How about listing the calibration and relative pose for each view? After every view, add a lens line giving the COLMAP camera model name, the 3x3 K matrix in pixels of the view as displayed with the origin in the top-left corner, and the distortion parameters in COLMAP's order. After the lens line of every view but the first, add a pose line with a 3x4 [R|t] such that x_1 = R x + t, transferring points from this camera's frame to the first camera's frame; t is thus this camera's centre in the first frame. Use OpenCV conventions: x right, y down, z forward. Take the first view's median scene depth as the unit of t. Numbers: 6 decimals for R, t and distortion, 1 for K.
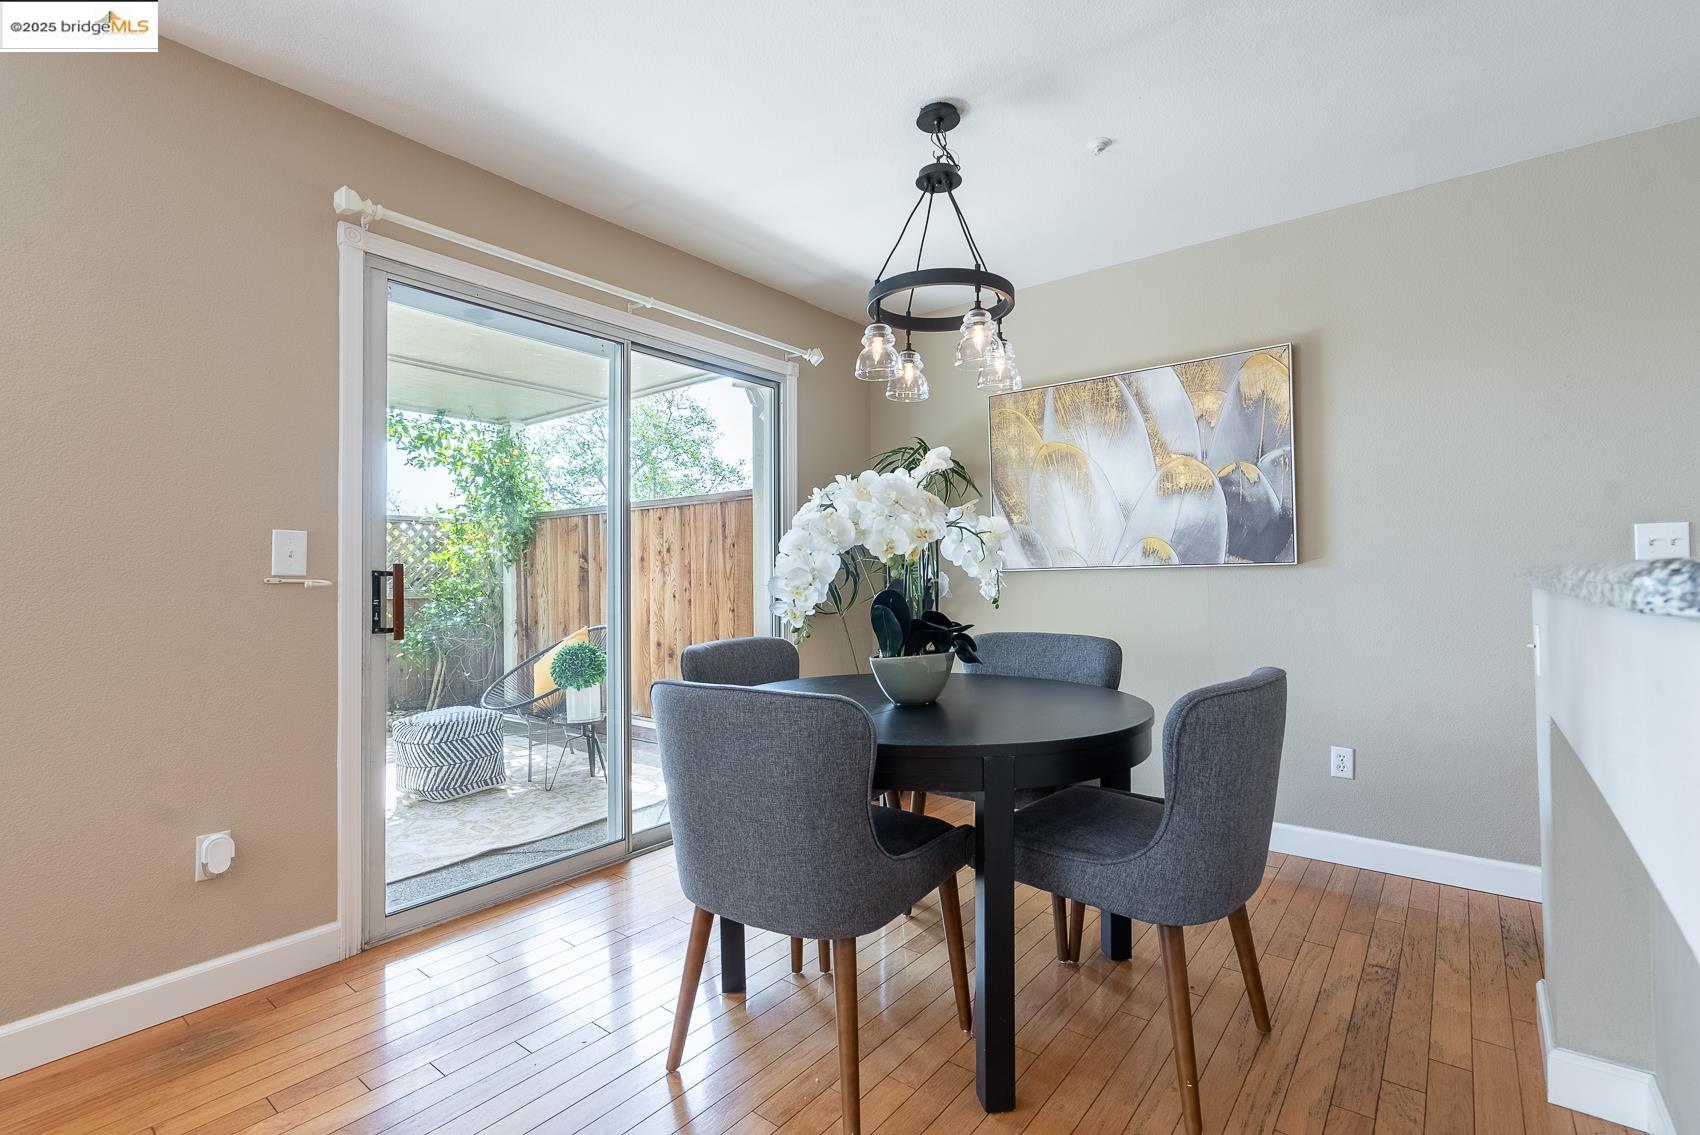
lens RADIAL K [[773.8, 0, 849.4], [0, 773.8, 556.2], [0, 0, 1]] dist [-0.006527, 0.002954]
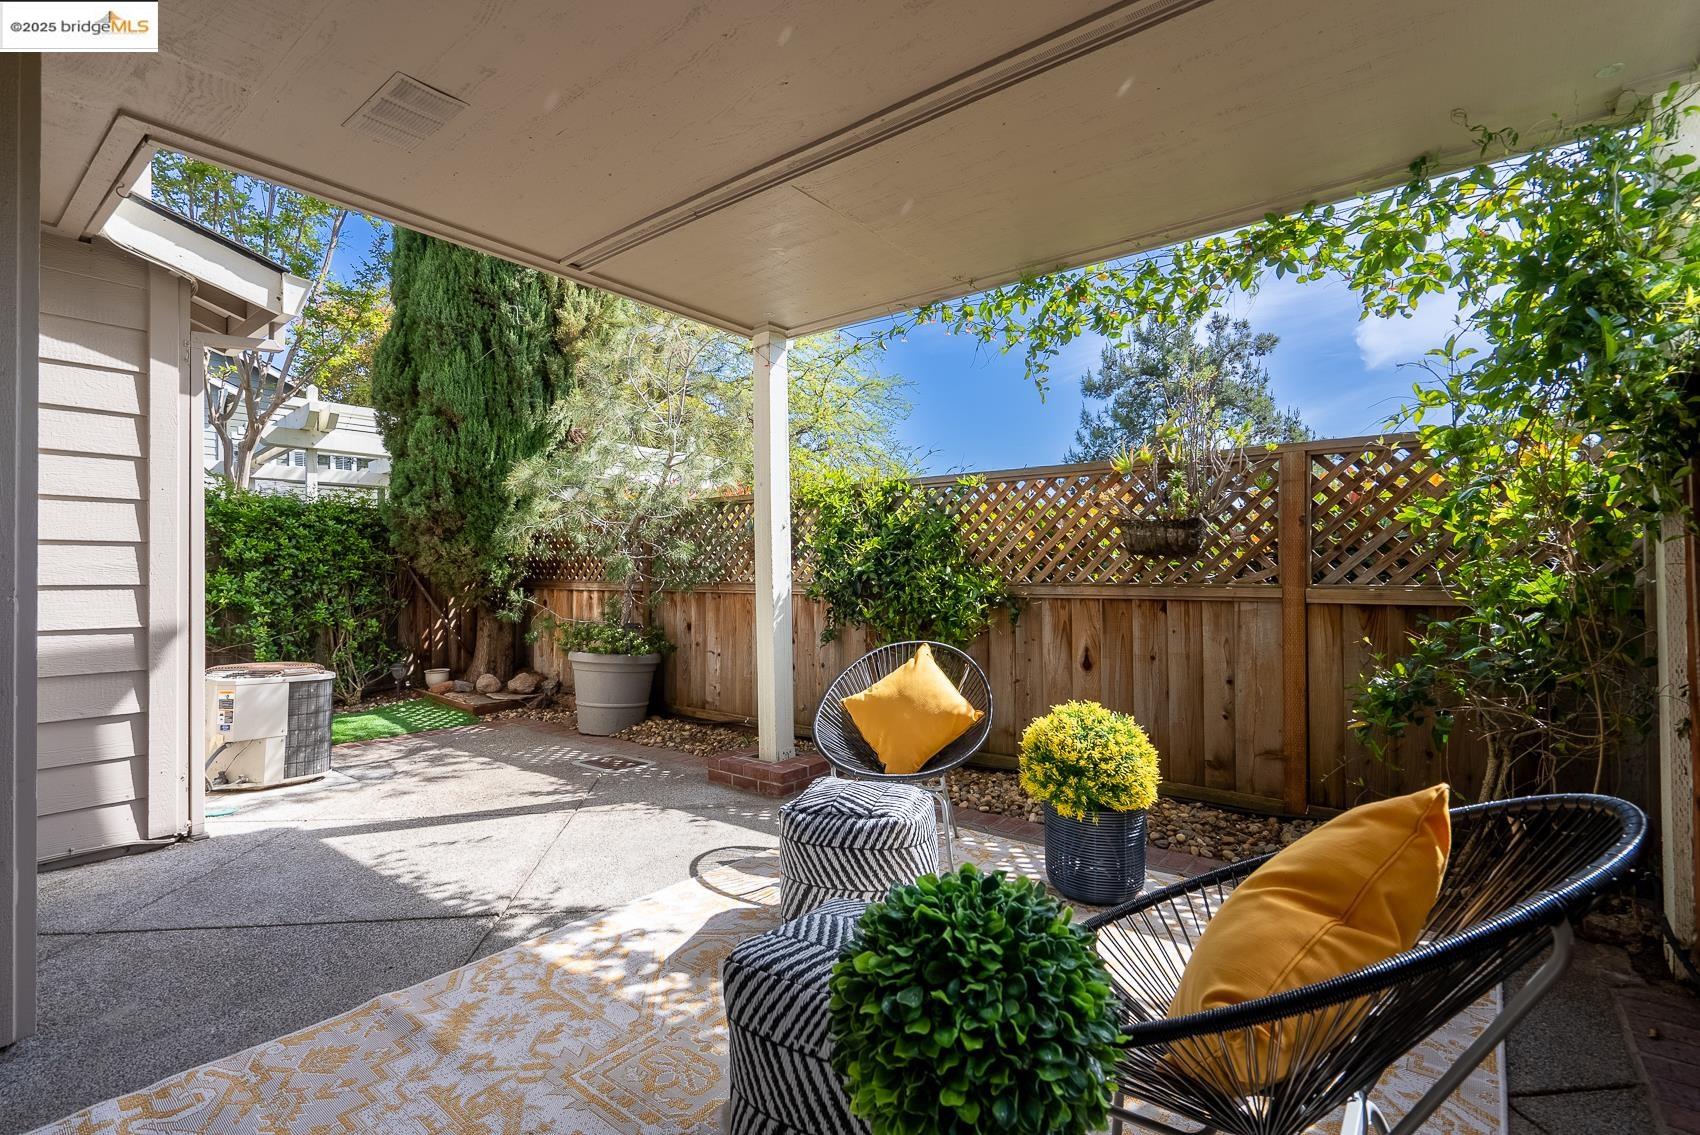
lens RADIAL K [[773.8, 0, 842.2], [0, 773.8, 565.6], [0, 0, 1]] dist [-0.006527, 0.002954]
pose [[-0.004775, -0.003646, -0.999982, -0.192287], [0.029967, 0.999544, -0.003787, 0.040950], [0.999539, -0.029985, -0.004664, 1.224269]]
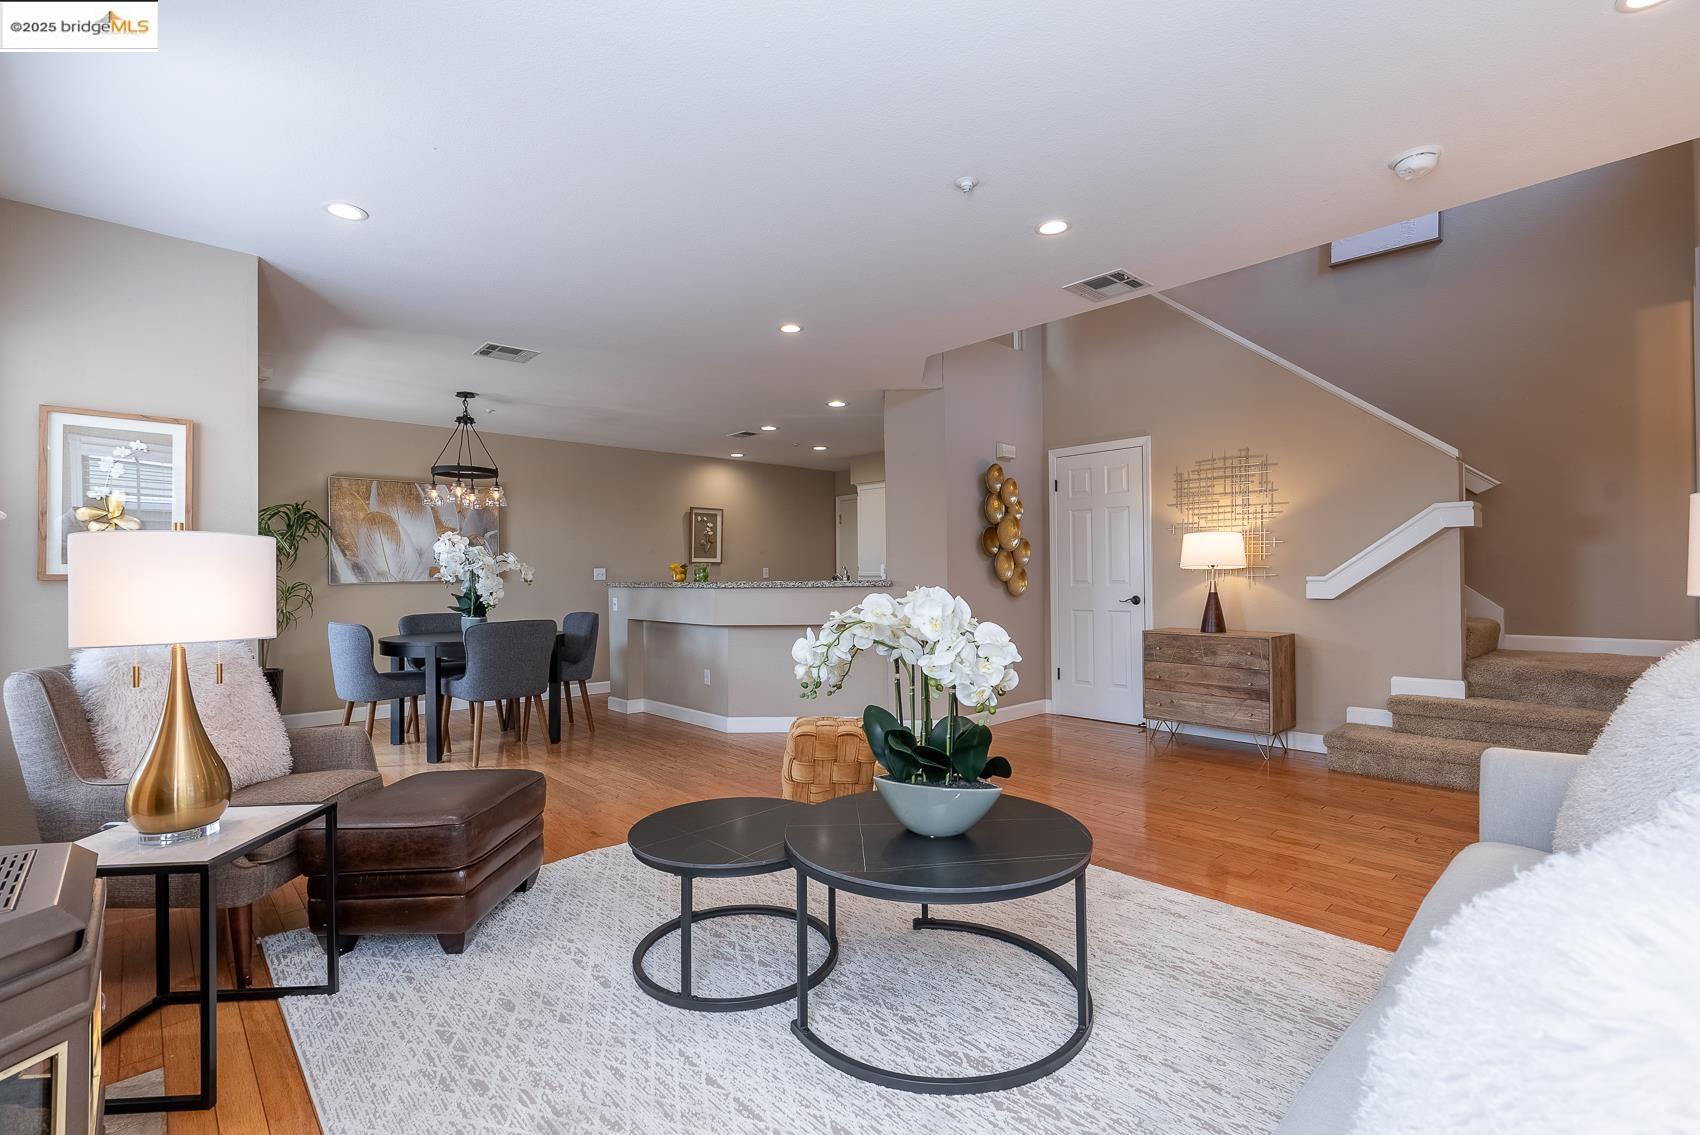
lens RADIAL K [[773.8, 0, 845.5], [0, 773.8, 569.9], [0, 0, 1]] dist [-0.006527, 0.002954]
pose [[0.158147, 0.014219, 0.987313, -1.344041], [-0.015418, 0.999810, -0.011929, -0.010178], [-0.987295, -0.013336, 0.158336, -0.352735]]
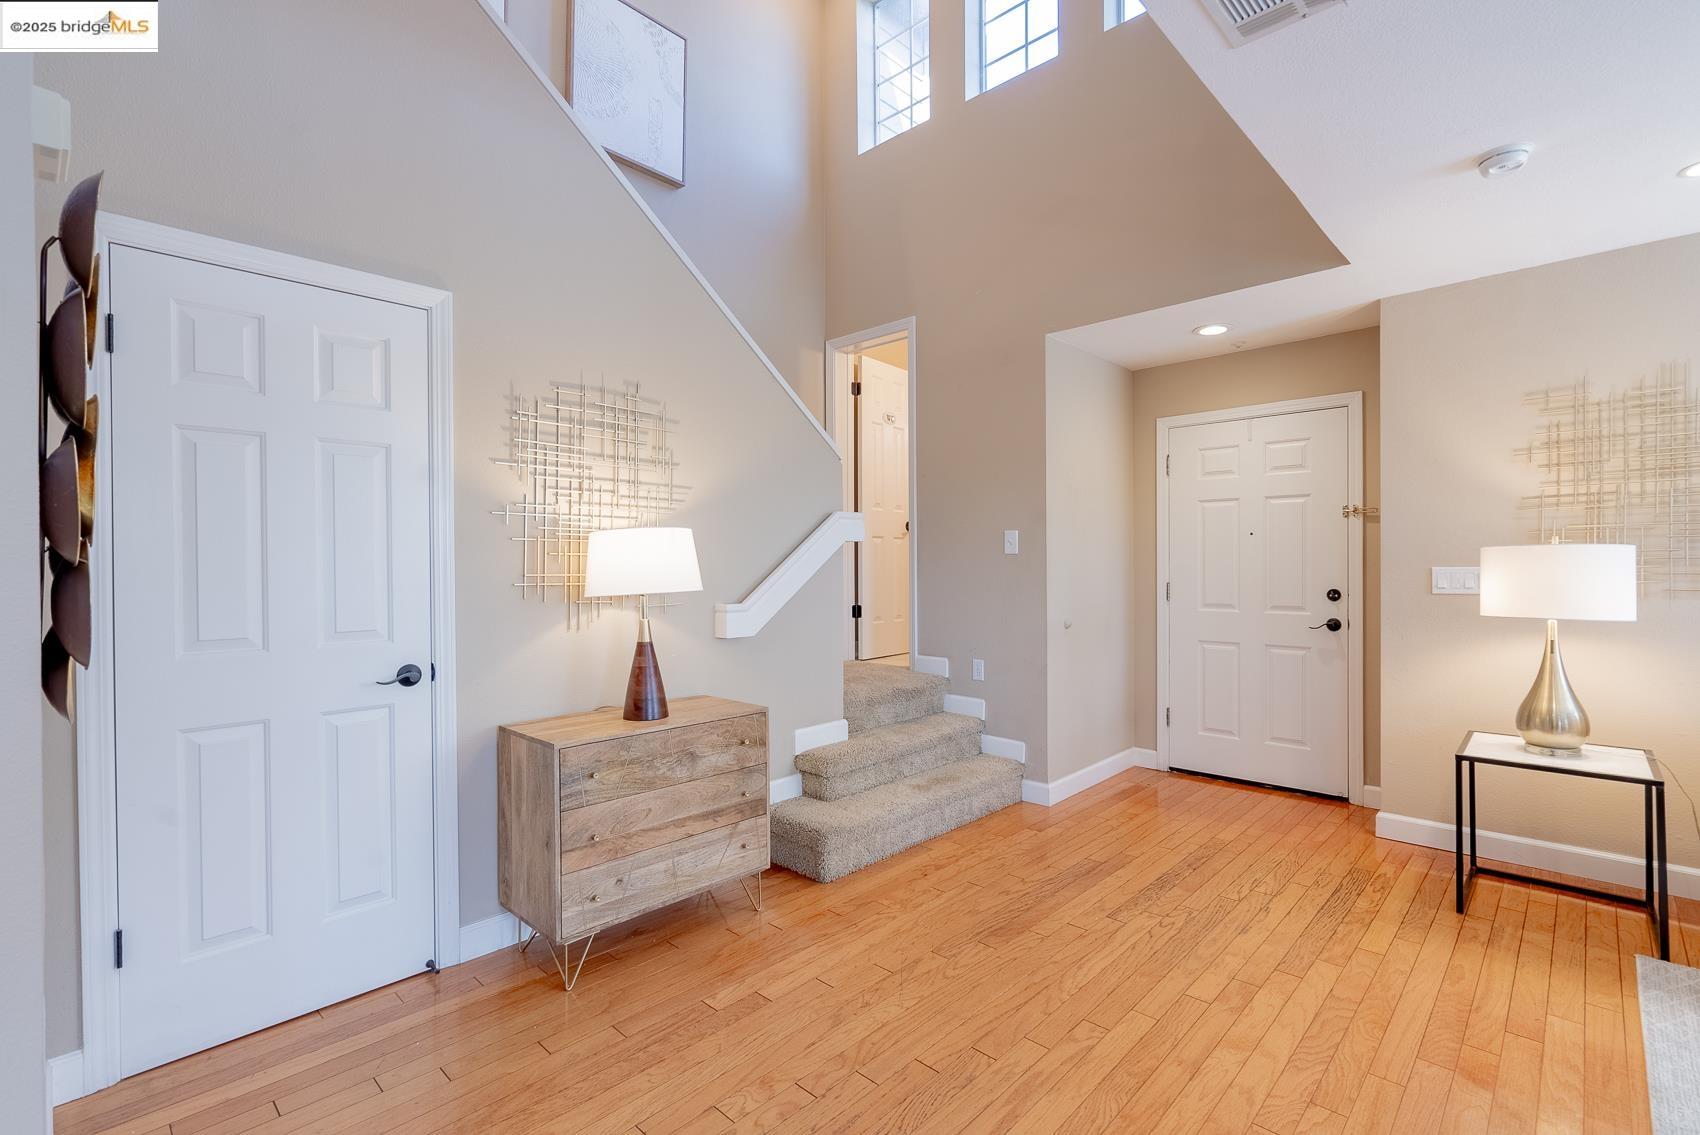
lens RADIAL K [[773.8, 0, 852.7], [0, 773.8, 568.0], [0, 0, 1]] dist [-0.006527, 0.002954]
pose [[-0.995304, 0.013716, 0.095822, -0.081399], [0.012069, 0.999770, -0.017754, -0.052413], [-0.096043, -0.016514, -0.995240, -0.061911]]
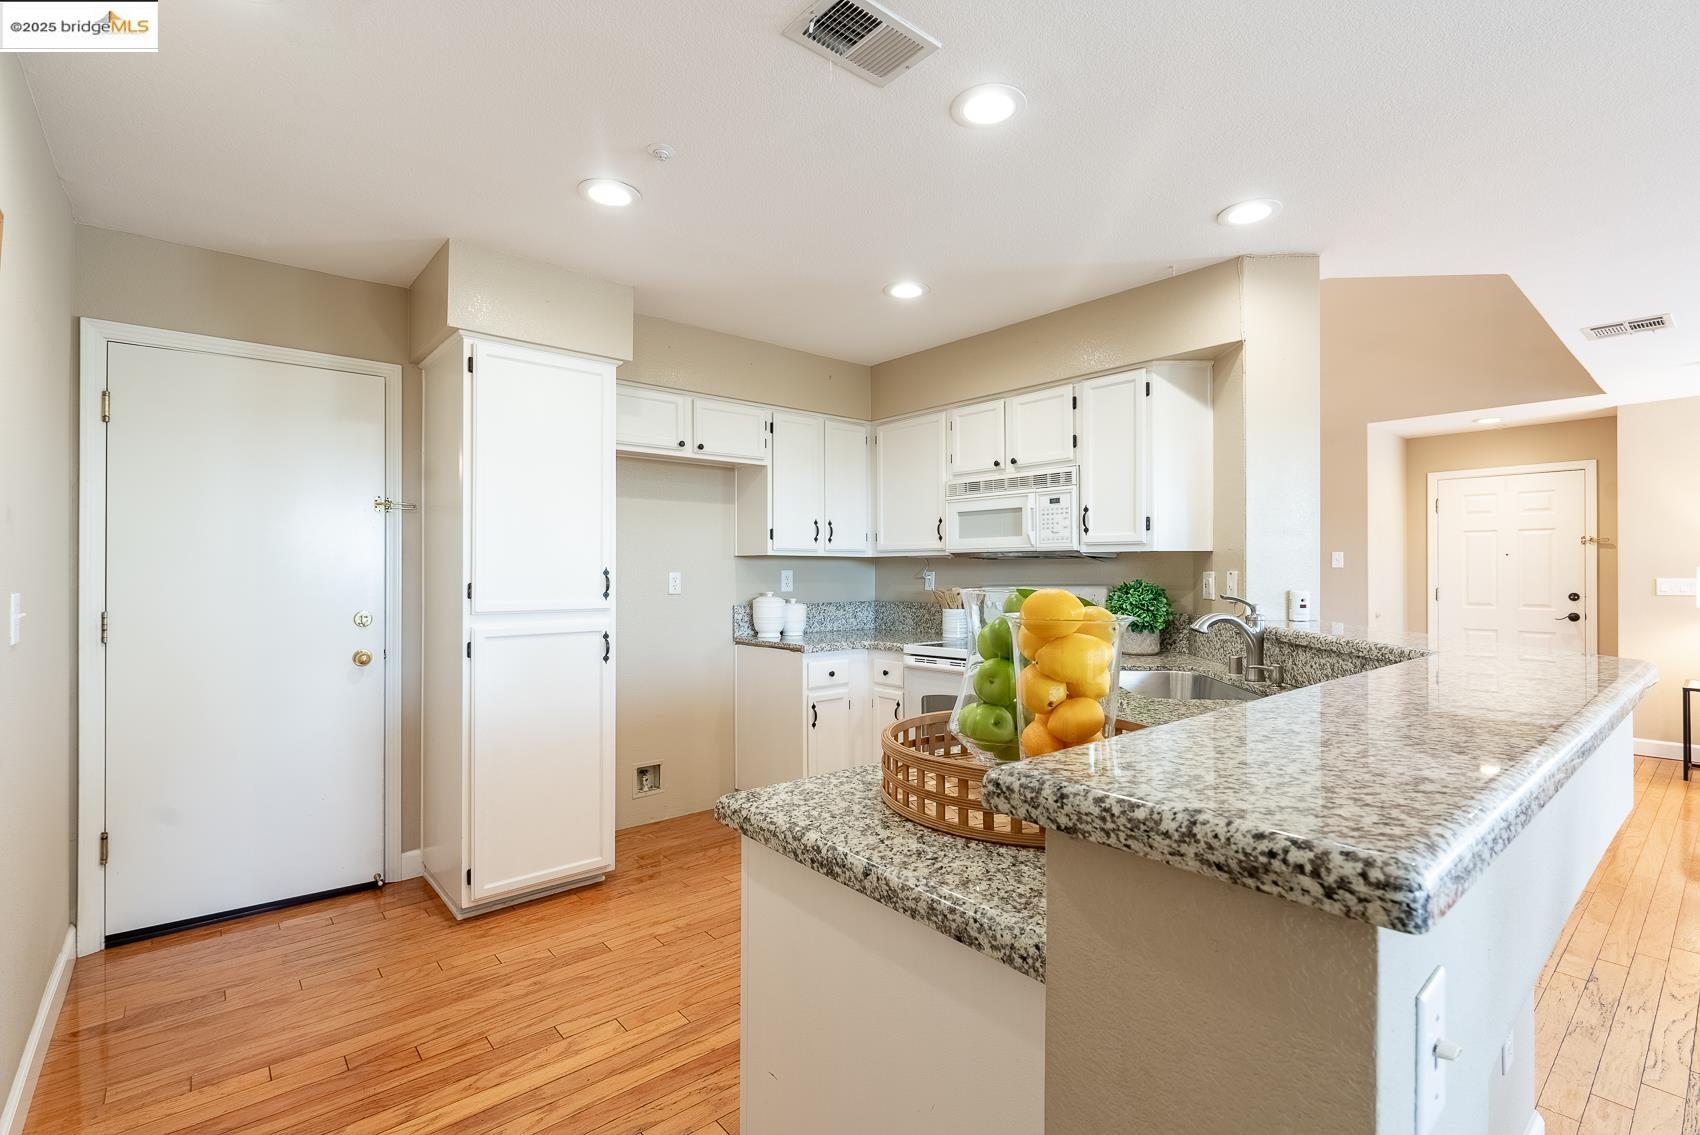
lens RADIAL K [[773.8, 0, 850.9], [0, 773.8, 570.0], [0, 0, 1]] dist [-0.006527, 0.002954]
pose [[-0.980634, 0.008572, 0.195660, 0.547869], [0.003571, 0.999658, -0.025901, -0.044611], [-0.195815, -0.024701, -0.980330, 0.705821]]
